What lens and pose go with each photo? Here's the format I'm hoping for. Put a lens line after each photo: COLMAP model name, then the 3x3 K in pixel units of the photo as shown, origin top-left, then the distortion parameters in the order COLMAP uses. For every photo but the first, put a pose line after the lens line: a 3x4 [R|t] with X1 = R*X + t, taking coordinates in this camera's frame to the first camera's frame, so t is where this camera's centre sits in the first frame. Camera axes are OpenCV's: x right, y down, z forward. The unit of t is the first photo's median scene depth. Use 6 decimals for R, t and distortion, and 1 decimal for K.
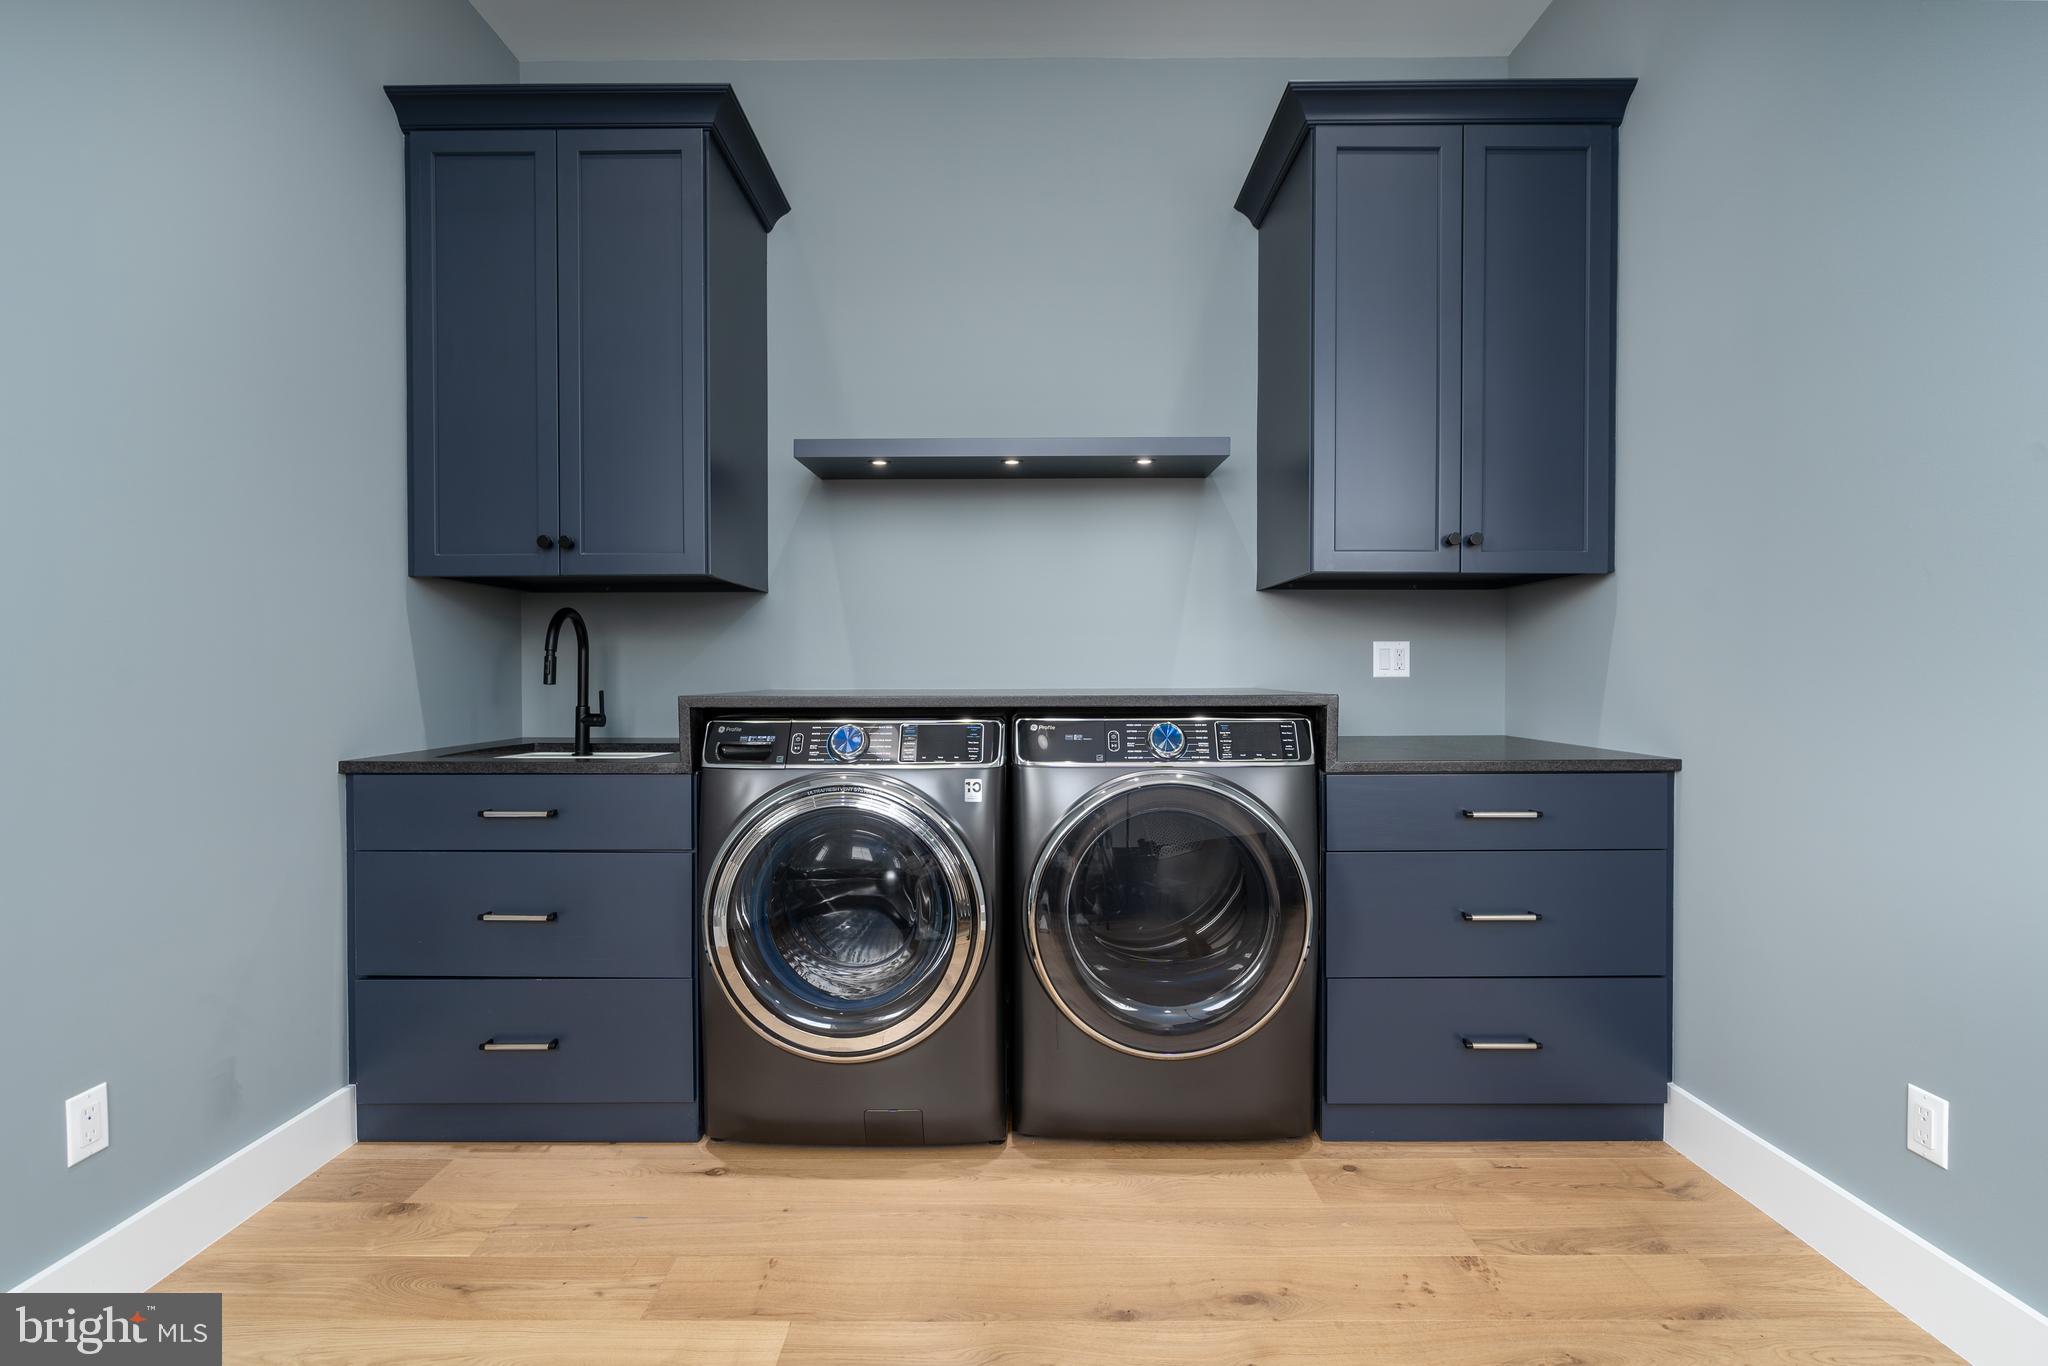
lens RADIAL K [[945.0, 0, 1023.6], [0, 945.0, 685.4], [0, 0, 1]] dist [-0.011795, 0.006222]
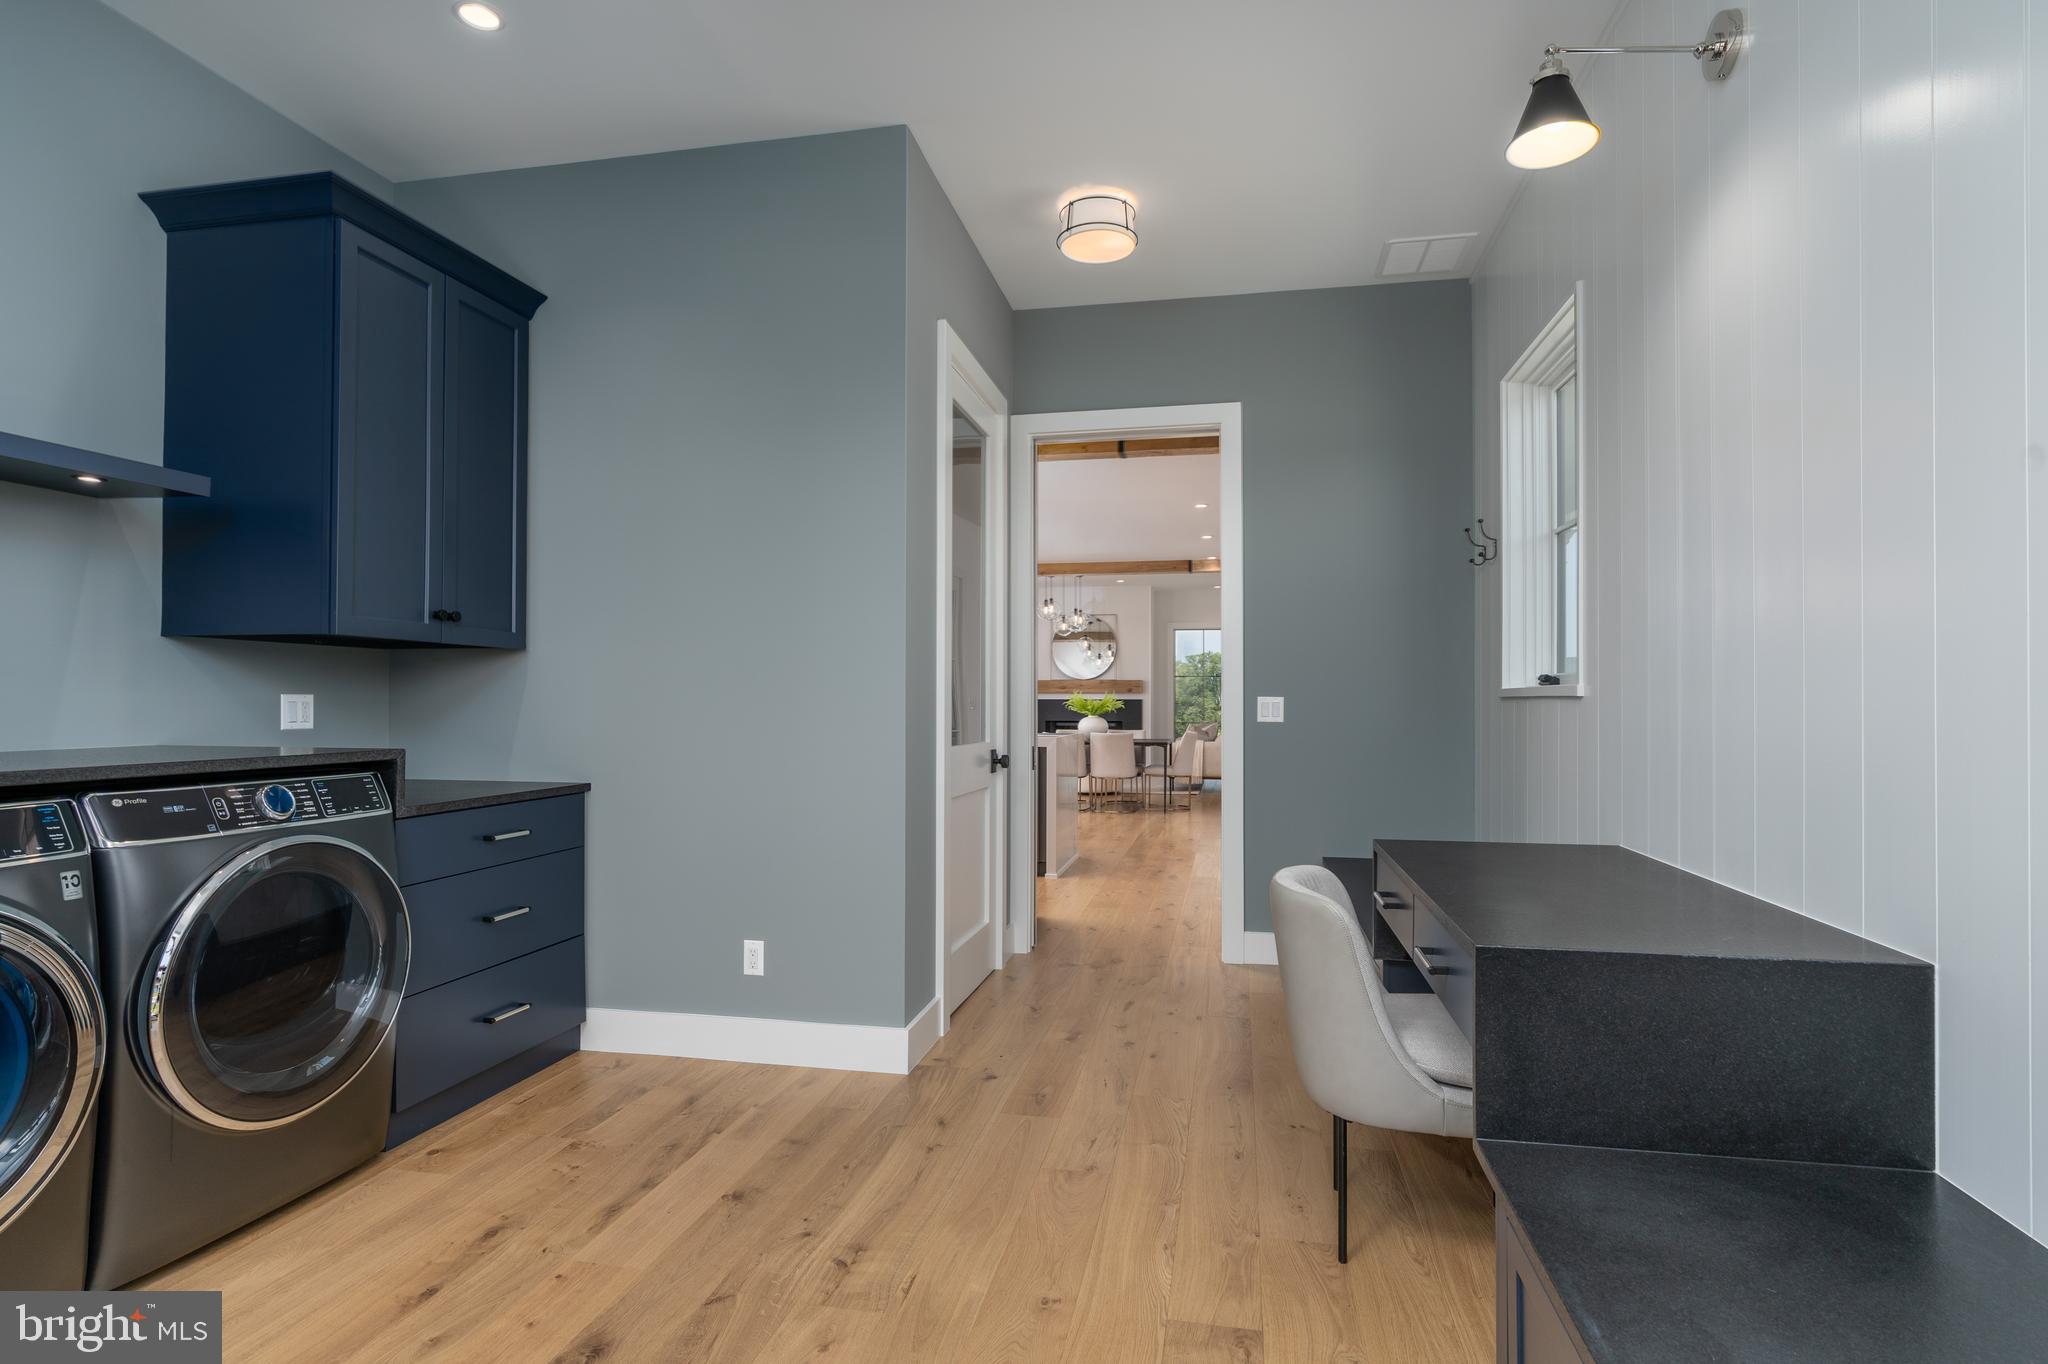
lens RADIAL K [[1112.7, 0, 1024.0], [0, 1112.7, 682.0], [0, 0, 1]] dist [-0.008932, -0.000276]
pose [[0.182536, 0.016849, 0.983055, -0.858856], [0.011390, 0.999750, -0.019250, -0.037165], [-0.983133, 0.014711, 0.182299, 0.015525]]
